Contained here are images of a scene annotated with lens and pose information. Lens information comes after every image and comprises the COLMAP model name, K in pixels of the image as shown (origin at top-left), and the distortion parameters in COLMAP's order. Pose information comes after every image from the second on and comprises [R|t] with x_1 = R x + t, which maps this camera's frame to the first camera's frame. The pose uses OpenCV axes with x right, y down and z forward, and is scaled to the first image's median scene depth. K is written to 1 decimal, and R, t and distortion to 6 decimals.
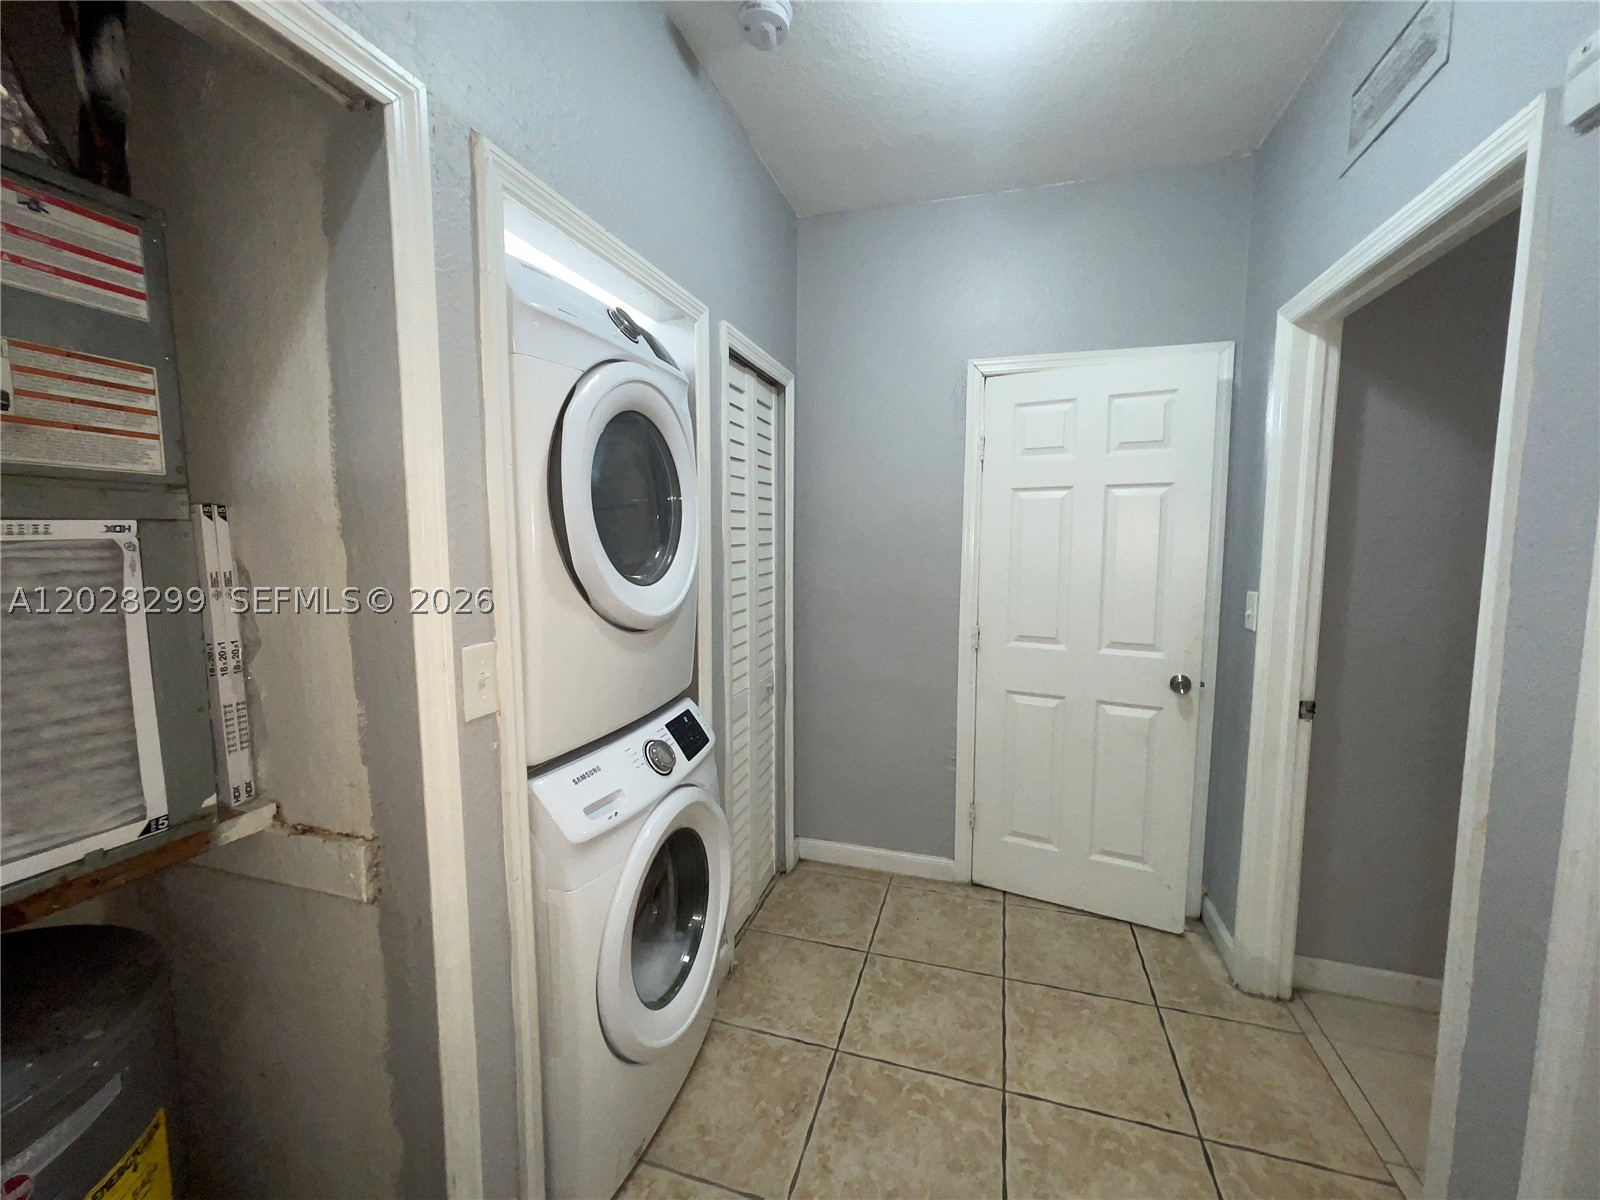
lens RADIAL K [[653.1, 0, 800.0], [0, 653.1, 600.0], [0, 0, 1]] dist [-0.003677, 0.000425]
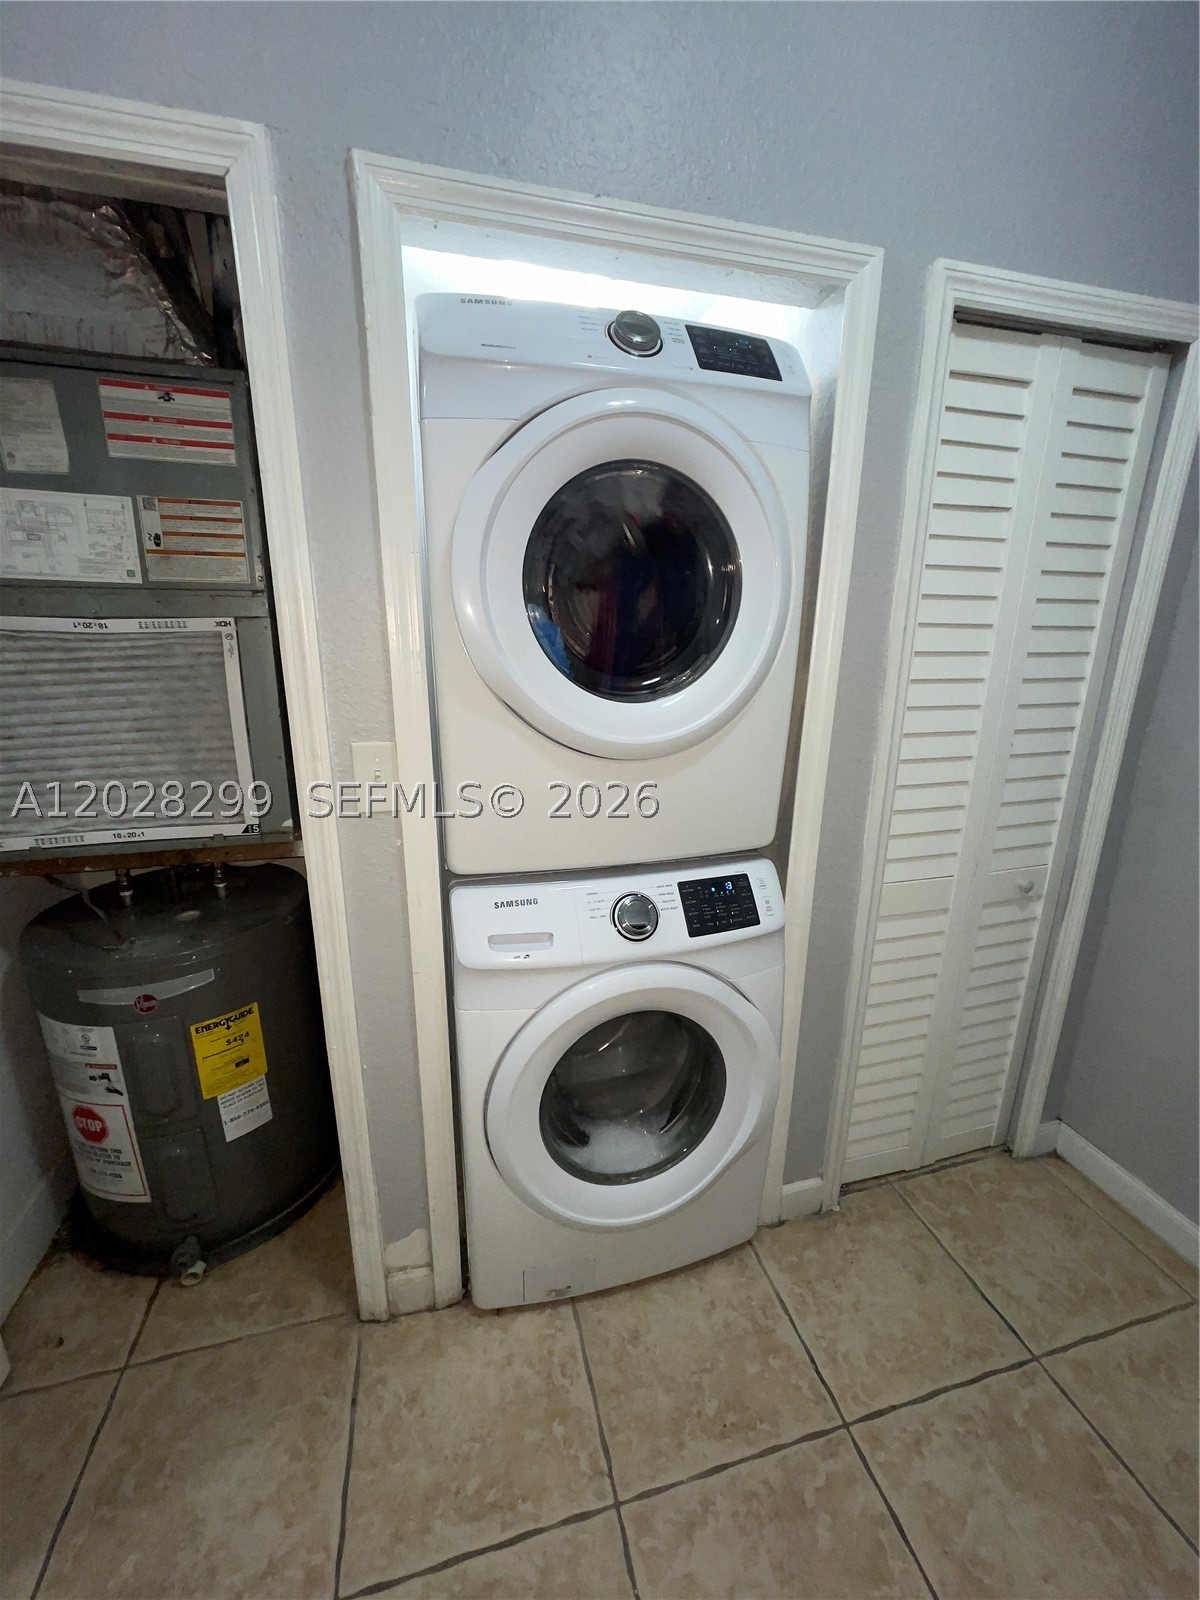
lens RADIAL K [[640.0, 0, 600.0], [0, 640.0, 800.0], [0, 0, 1]] dist [-0.022692, 0.007838]
pose [[0.527120, 0.221366, -0.820452, 0.405257], [-0.093573, 0.974724, 0.202872, -0.058564], [0.844624, -0.030165, 0.534510, 0.595137]]
